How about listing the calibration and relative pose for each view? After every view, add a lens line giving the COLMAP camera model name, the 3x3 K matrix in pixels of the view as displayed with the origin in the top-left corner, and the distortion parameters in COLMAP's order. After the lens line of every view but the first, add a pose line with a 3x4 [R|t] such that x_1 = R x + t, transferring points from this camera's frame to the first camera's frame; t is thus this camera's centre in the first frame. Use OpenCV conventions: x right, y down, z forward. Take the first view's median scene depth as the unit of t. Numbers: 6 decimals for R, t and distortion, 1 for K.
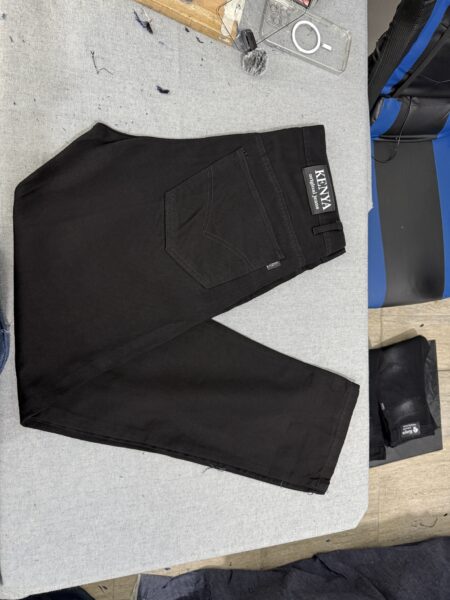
lens RADIAL K [[428.8, 0, 222.1], [0, 428.8, 298.5], [0, 0, 1]] dist [-0.005867, -0.005850]
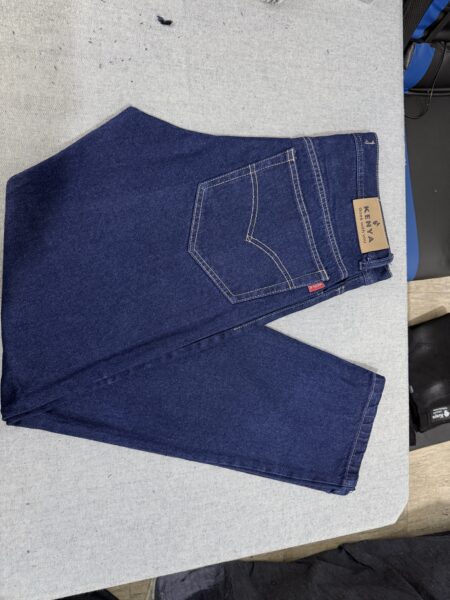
lens RADIAL K [[428.8, 0, 222.5], [0, 428.8, 299.8], [0, 0, 1]] dist [-0.005867, -0.005850]
pose [[0.999295, -0.020977, -0.031123, -0.007387], [0.021926, 0.999295, 0.030467, 0.039006], [0.030462, -0.031128, 0.999051, 0.121476]]
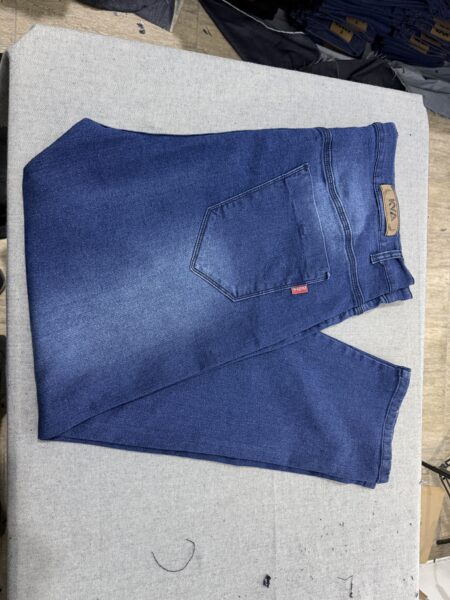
lens RADIAL K [[428.8, 0, 223.4], [0, 428.8, 301.3], [0, 0, 1]] dist [-0.005867, -0.005850]
pose [[-0.804636, -0.003091, -0.593760, 0.487594], [0.014203, -0.999801, -0.014042, 0.125510], [-0.593598, -0.019732, 0.804520, 0.301211]]
